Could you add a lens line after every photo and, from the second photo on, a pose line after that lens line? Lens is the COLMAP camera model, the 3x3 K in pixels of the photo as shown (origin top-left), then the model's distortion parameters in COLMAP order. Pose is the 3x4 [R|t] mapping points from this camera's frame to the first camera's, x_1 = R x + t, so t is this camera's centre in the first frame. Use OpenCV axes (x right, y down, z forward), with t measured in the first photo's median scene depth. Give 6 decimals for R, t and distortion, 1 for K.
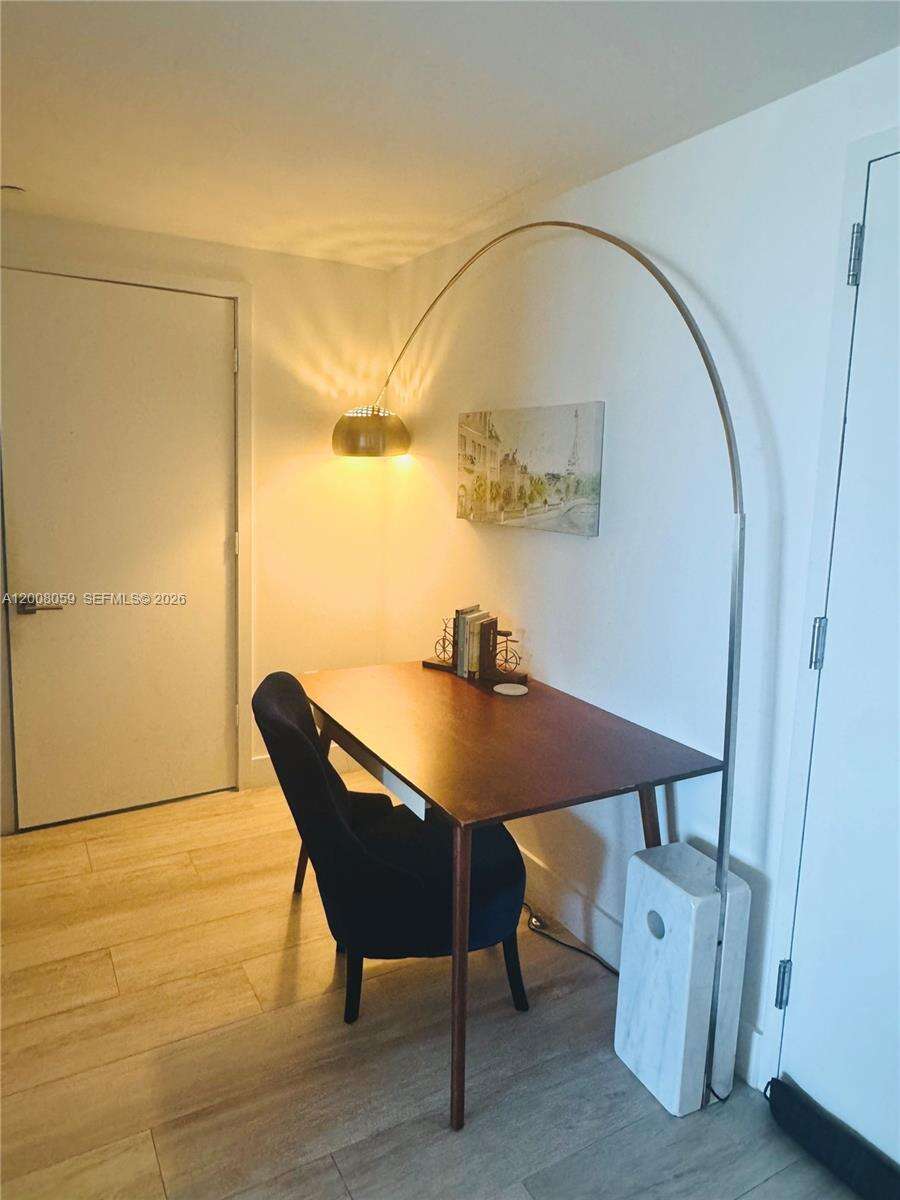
lens RADIAL K [[779.8, 0, 444.0], [0, 779.8, 576.2], [0, 0, 1]] dist [-0.000558, -0.002516]
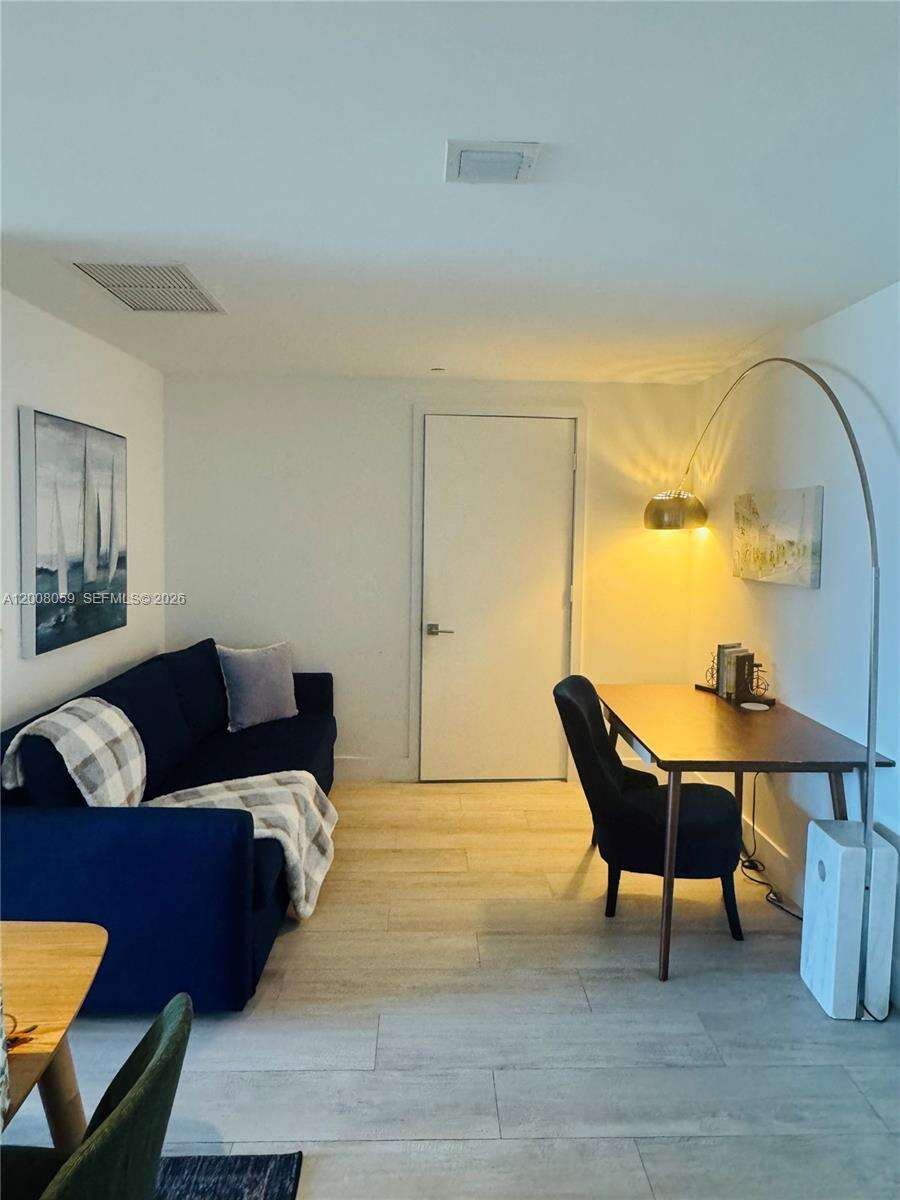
lens RADIAL K [[779.8, 0, 452.3], [0, 779.8, 593.2], [0, 0, 1]] dist [-0.000558, -0.002516]
pose [[0.884870, 0.021903, -0.465324, 0.228070], [-0.053903, 0.996999, -0.055574, 0.053769], [0.462710, 0.074258, 0.883394, -0.371802]]
